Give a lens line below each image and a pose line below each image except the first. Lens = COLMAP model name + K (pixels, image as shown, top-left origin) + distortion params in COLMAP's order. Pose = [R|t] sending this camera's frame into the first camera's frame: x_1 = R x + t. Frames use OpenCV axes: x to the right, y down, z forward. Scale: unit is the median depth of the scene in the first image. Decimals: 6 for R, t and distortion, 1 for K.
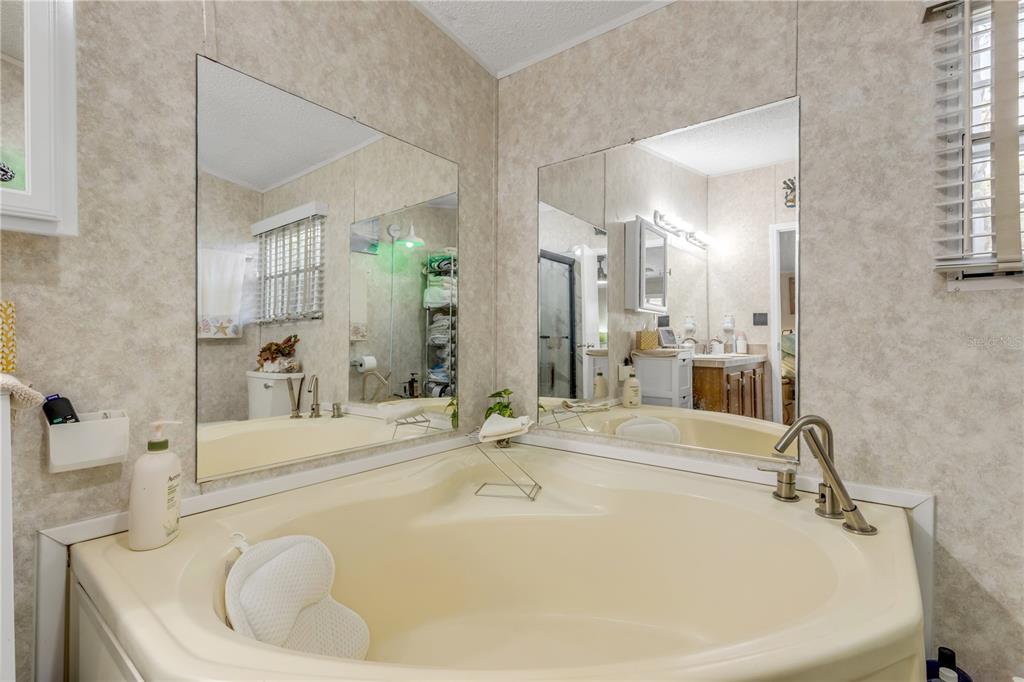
lens RADIAL K [[469.8, 0, 503.8], [0, 469.8, 341.9], [0, 0, 1]] dist [-0.001032, 0.001263]
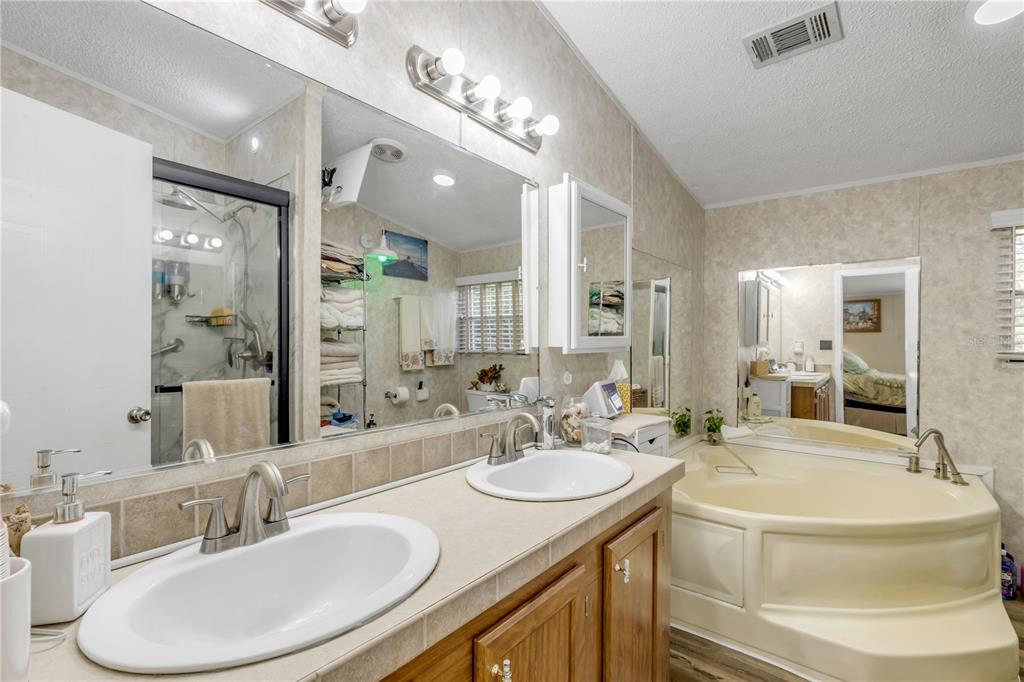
lens RADIAL K [[469.8, 0, 518.8], [0, 469.8, 346.2], [0, 0, 1]] dist [-0.001032, 0.001263]
pose [[0.999951, 0.004816, 0.008666, -0.998181], [-0.004879, 0.999962, 0.007217, -0.177358], [-0.008631, -0.007259, 0.999936, -0.868656]]
